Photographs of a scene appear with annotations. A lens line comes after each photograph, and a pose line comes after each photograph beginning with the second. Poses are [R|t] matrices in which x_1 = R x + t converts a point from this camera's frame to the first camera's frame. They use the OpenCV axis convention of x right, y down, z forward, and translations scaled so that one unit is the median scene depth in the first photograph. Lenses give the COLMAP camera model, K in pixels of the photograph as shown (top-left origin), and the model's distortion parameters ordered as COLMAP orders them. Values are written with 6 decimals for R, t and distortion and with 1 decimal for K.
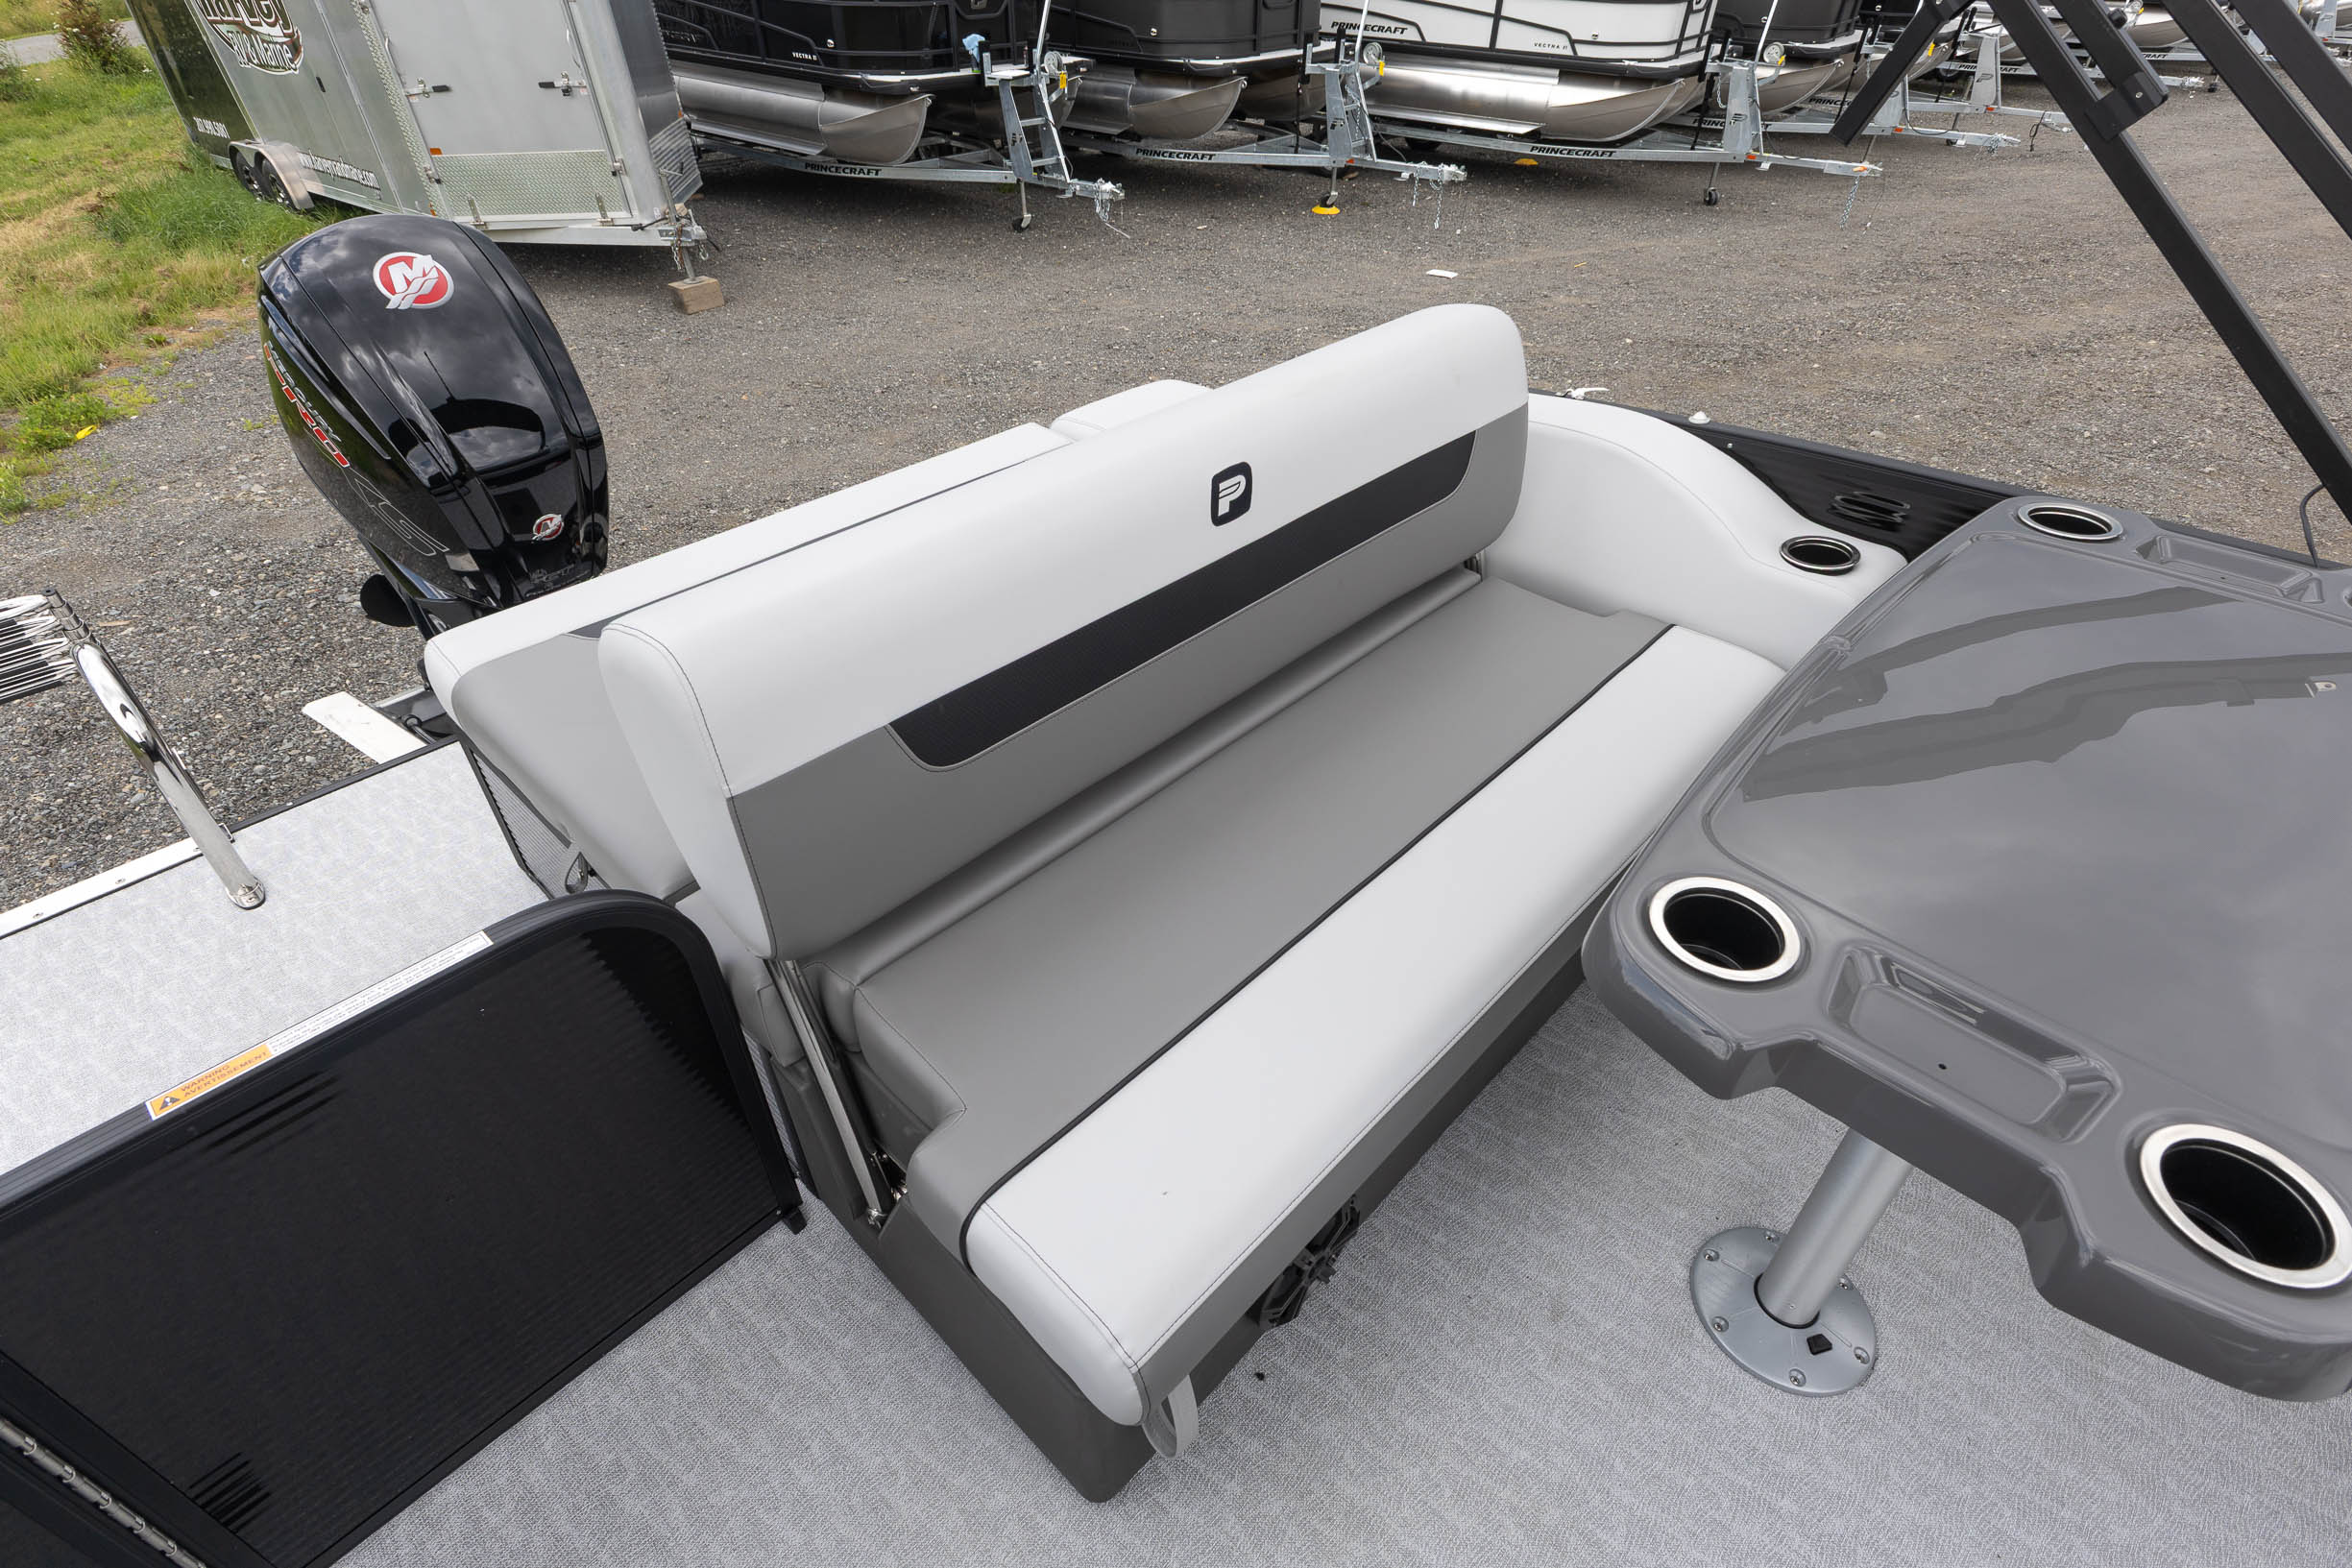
lens RADIAL K [[1140.3, 0, 1151.1], [0, 1140.3, 806.0], [0, 0, 1]] dist [0.002134, -0.005049]
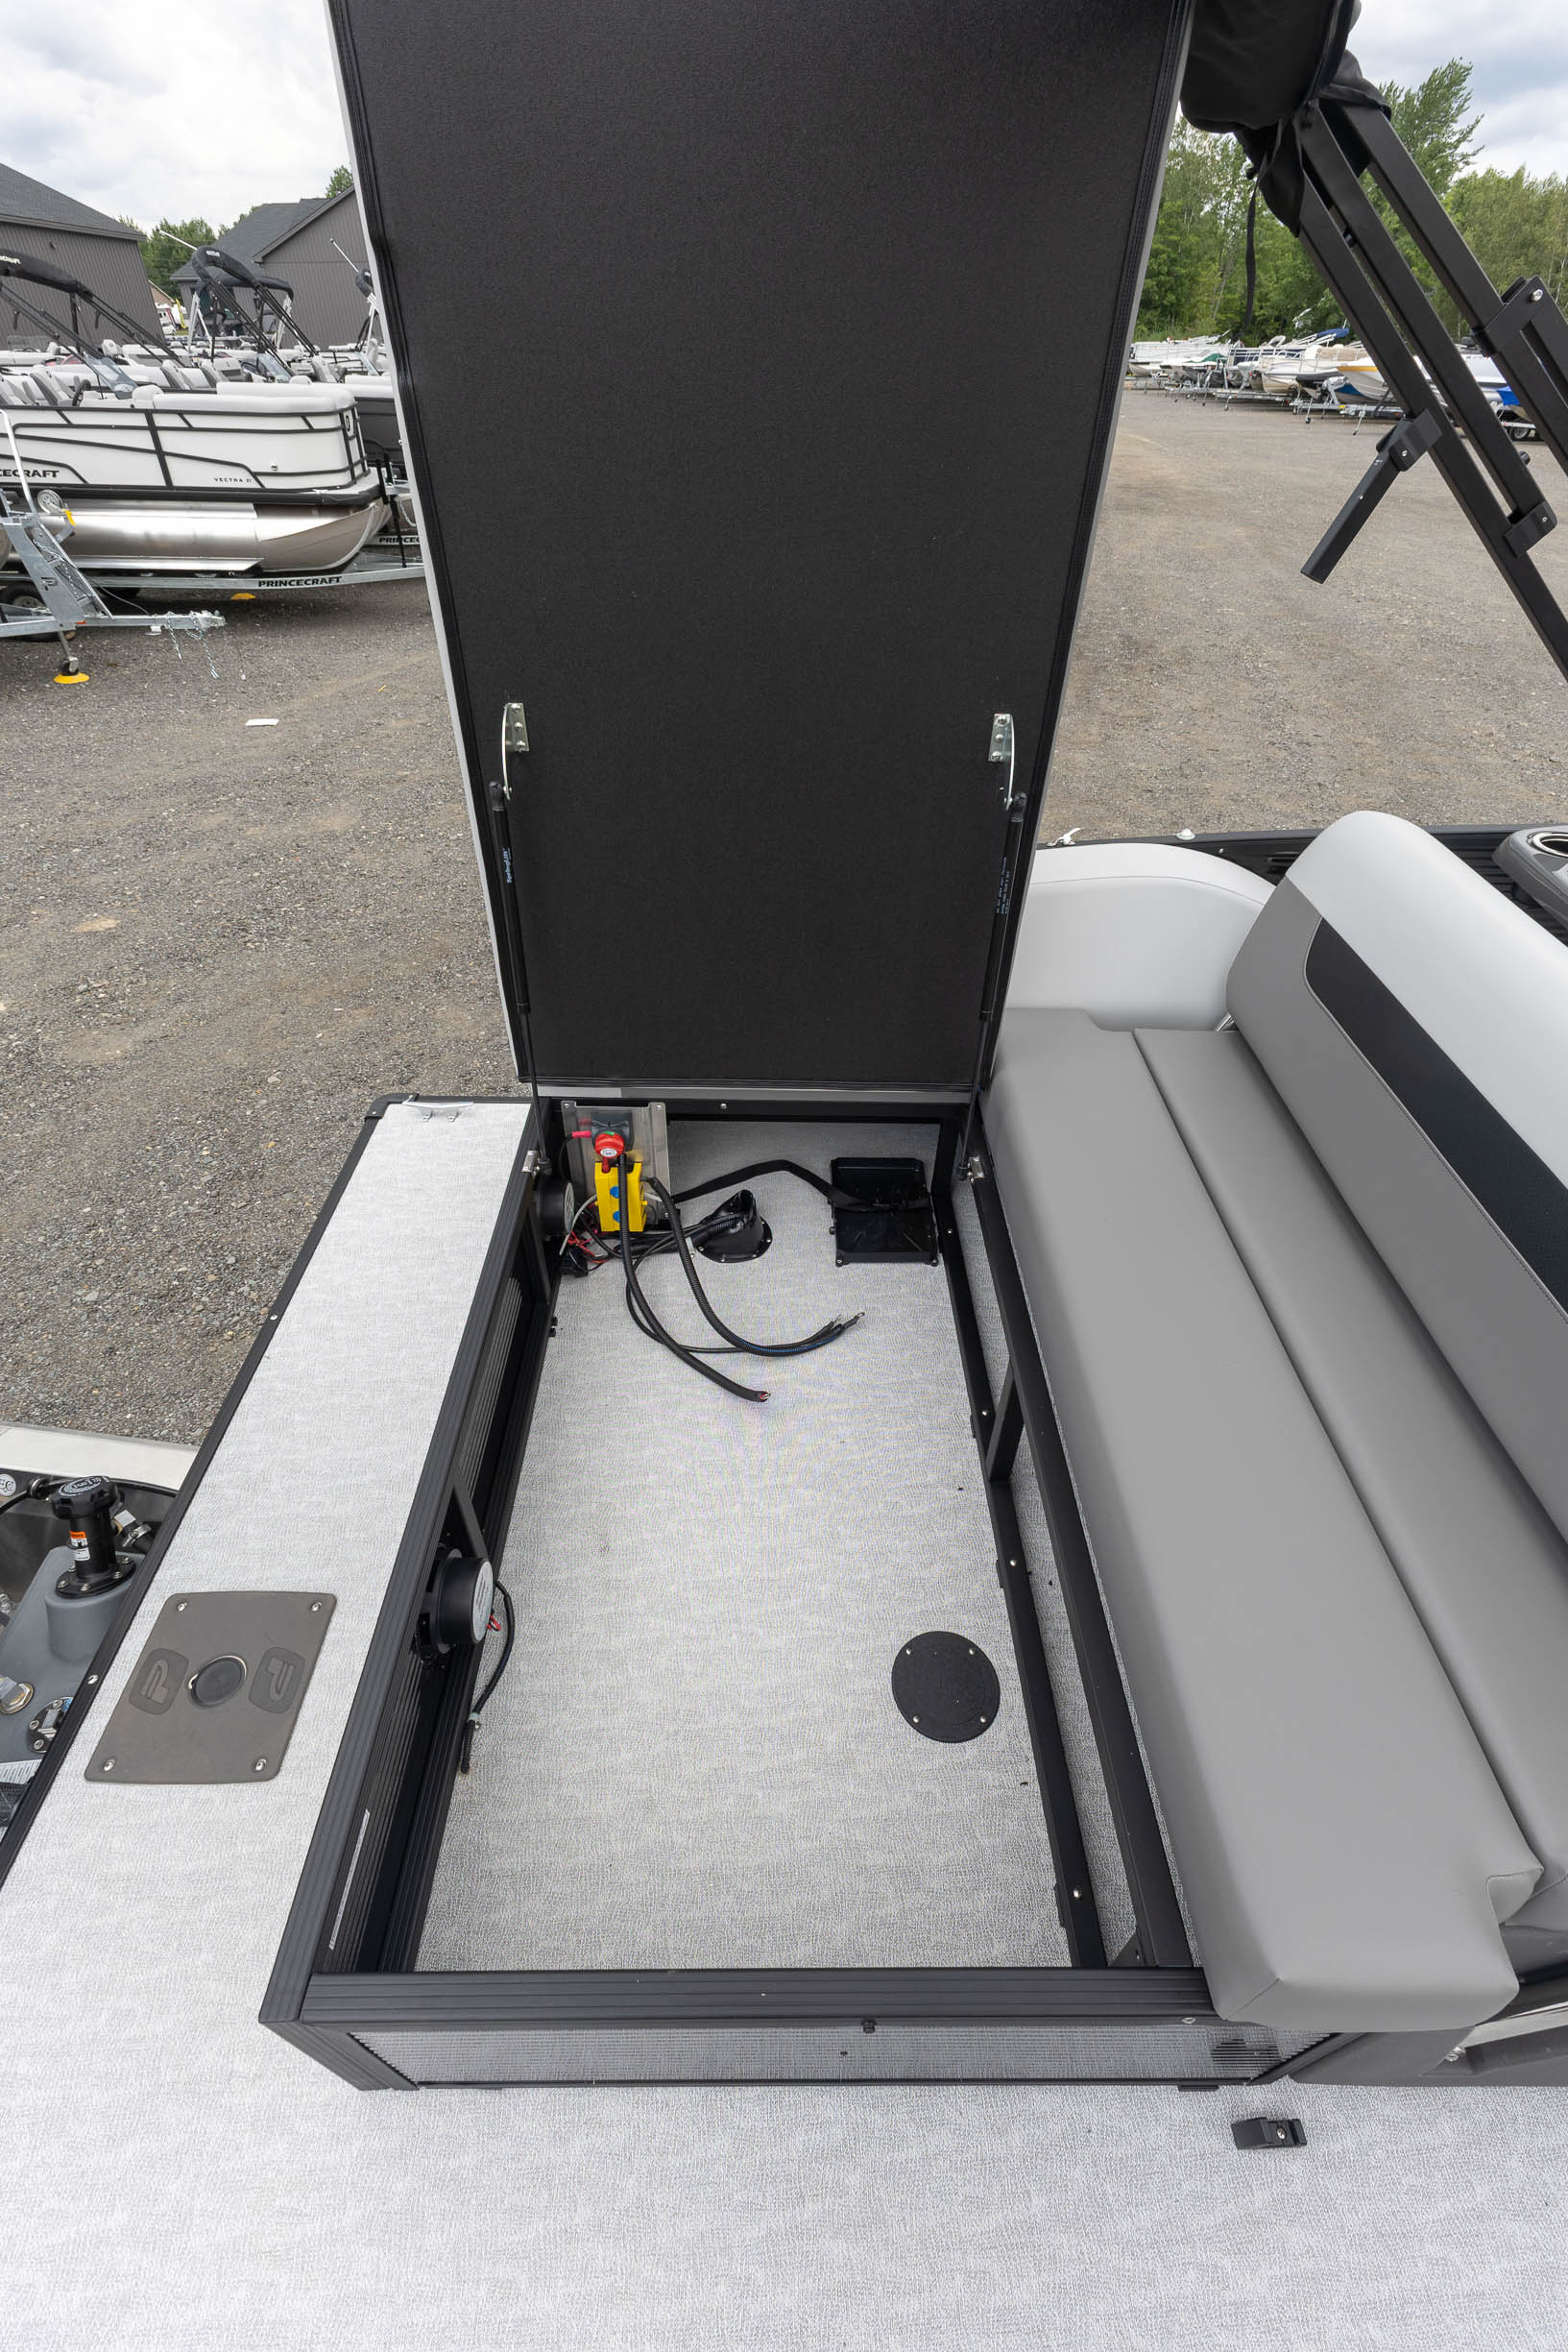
lens RADIAL K [[1027.7, 0, 773.8], [0, 1027.7, 1187.5], [0, 0, 1]] dist [0.017833, -0.008763]
pose [[0.713529, -0.441524, 0.543997, -0.079992], [0.429748, 0.889037, 0.157894, -0.056250], [-0.553348, 0.121120, 0.824097, 0.065189]]
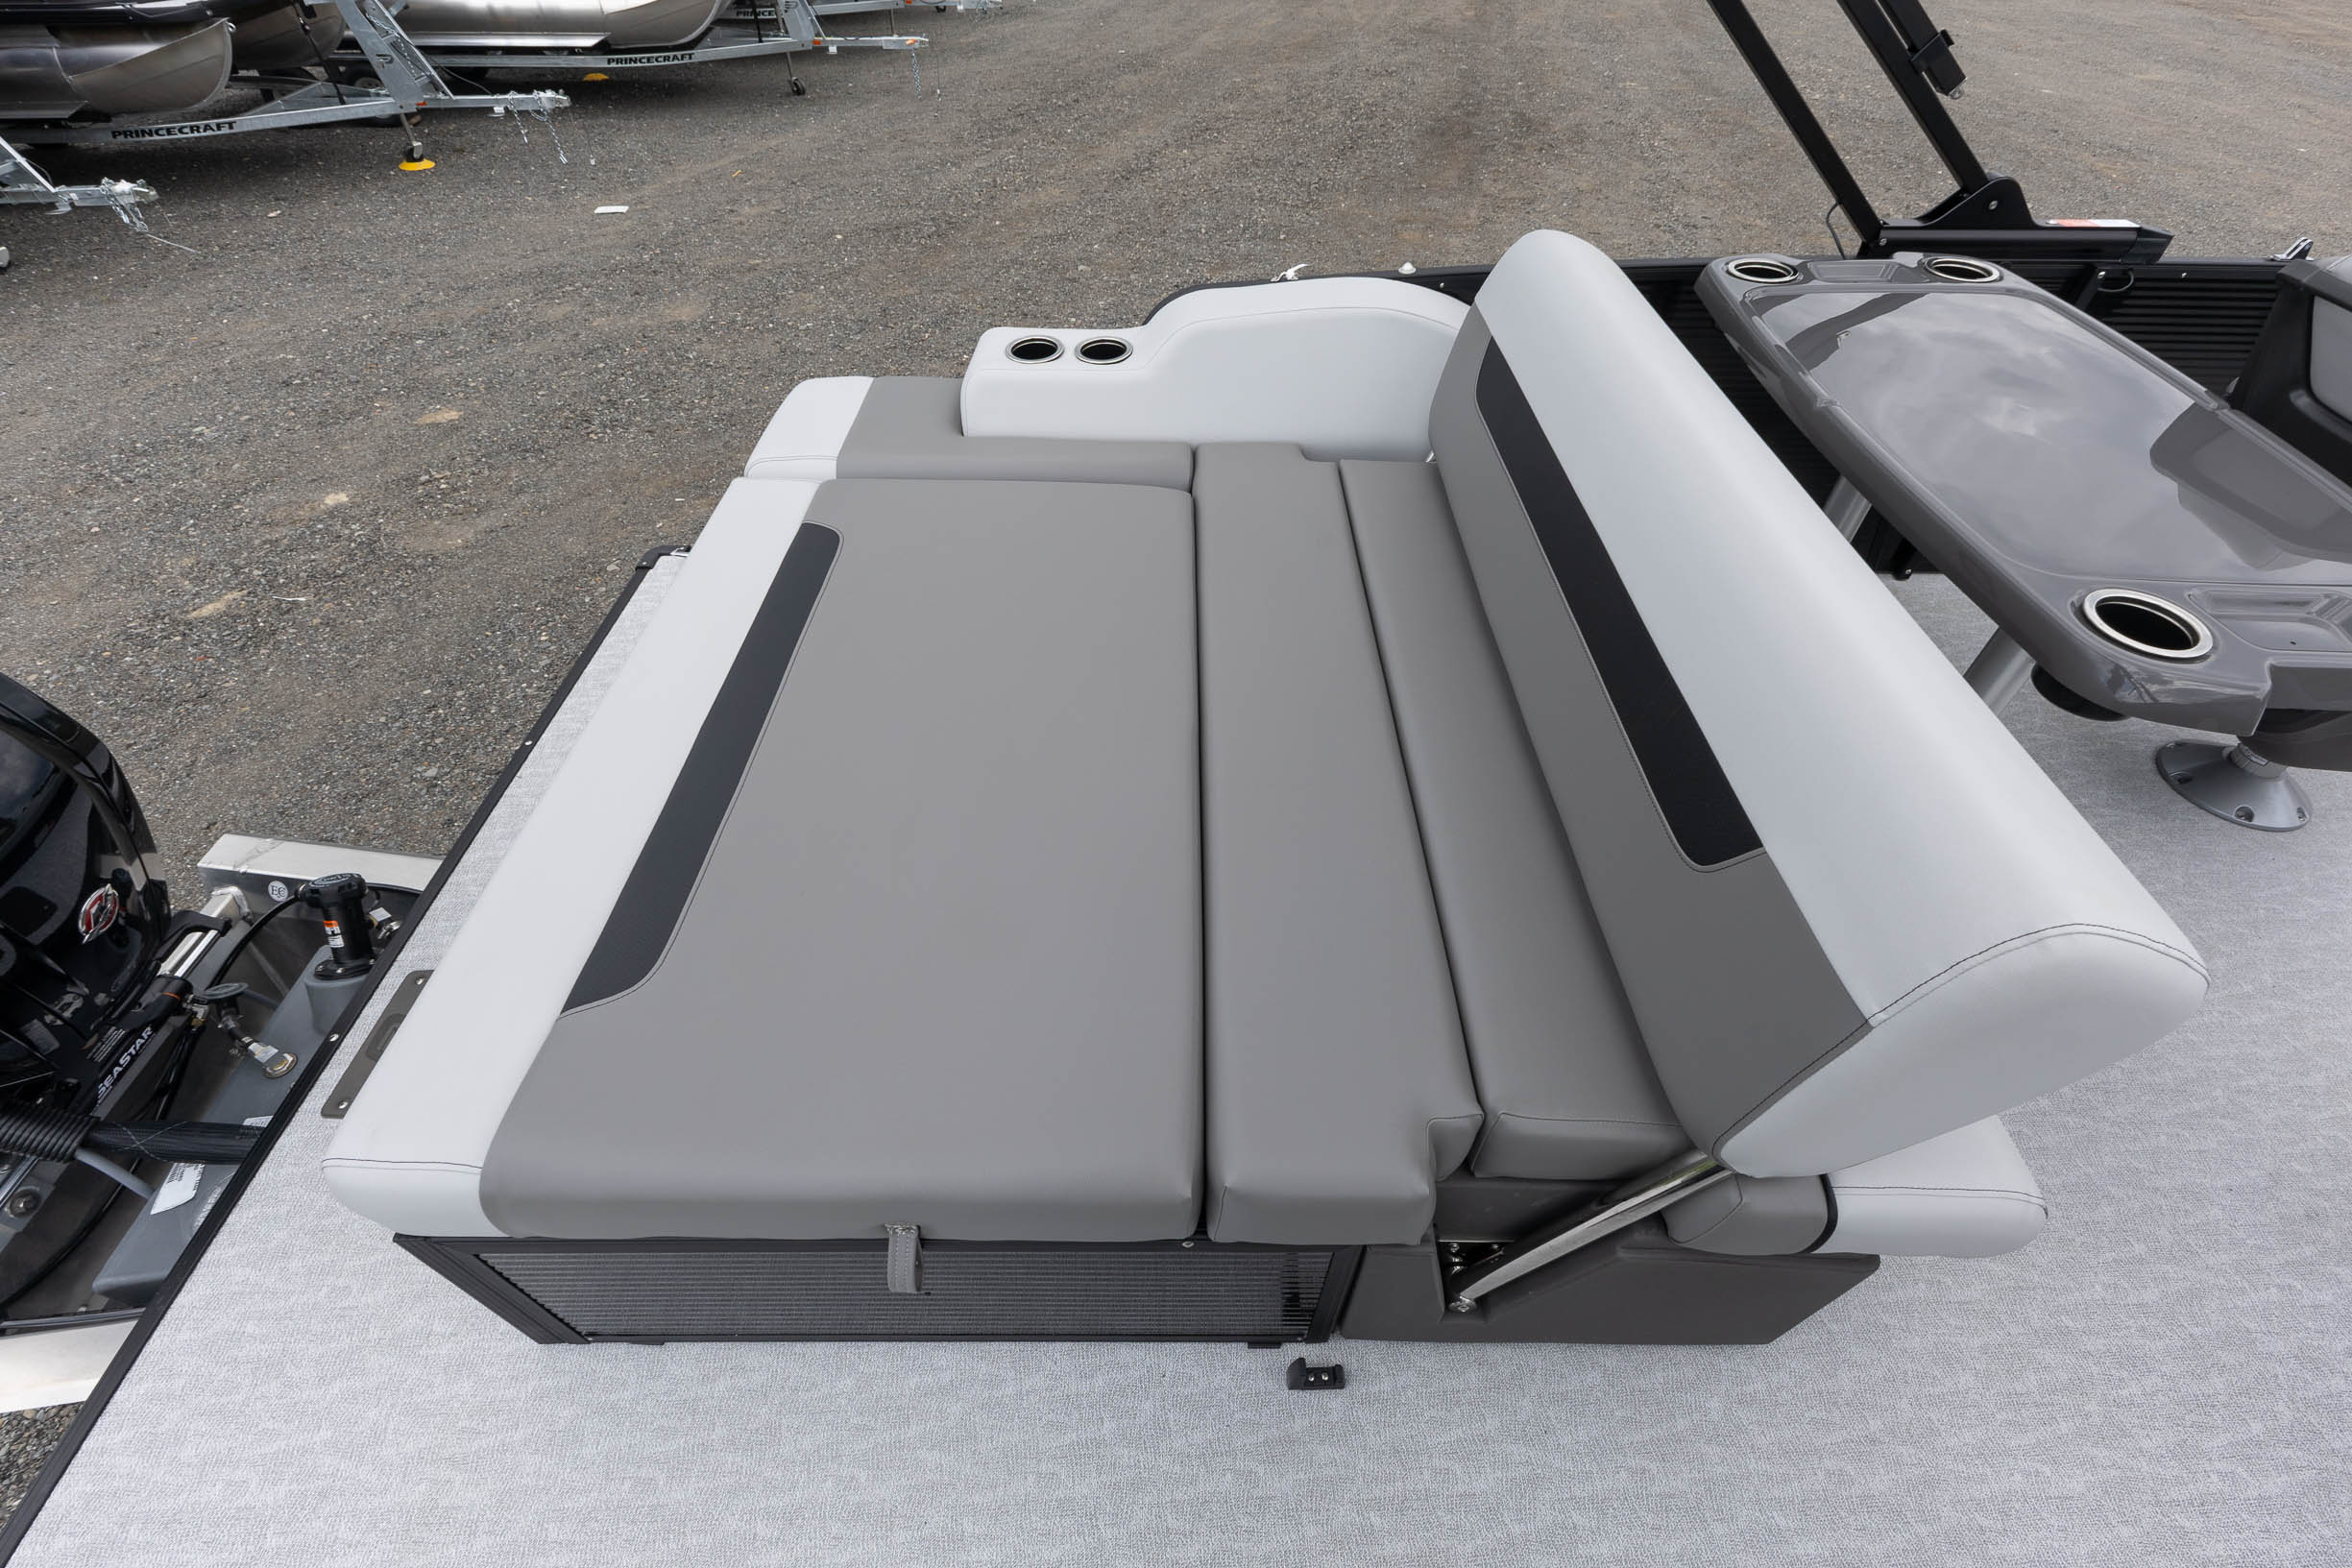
lens RADIAL K [[1027.7, 0, 1168.9], [0, 1027.7, 794.3], [0, 0, 1]] dist [0.017833, -0.008763]
pose [[0.716226, -0.487659, 0.499209, -0.071227], [0.433947, 0.871433, 0.228679, -0.033752], [-0.546545, 0.052844, 0.835761, 0.044441]]
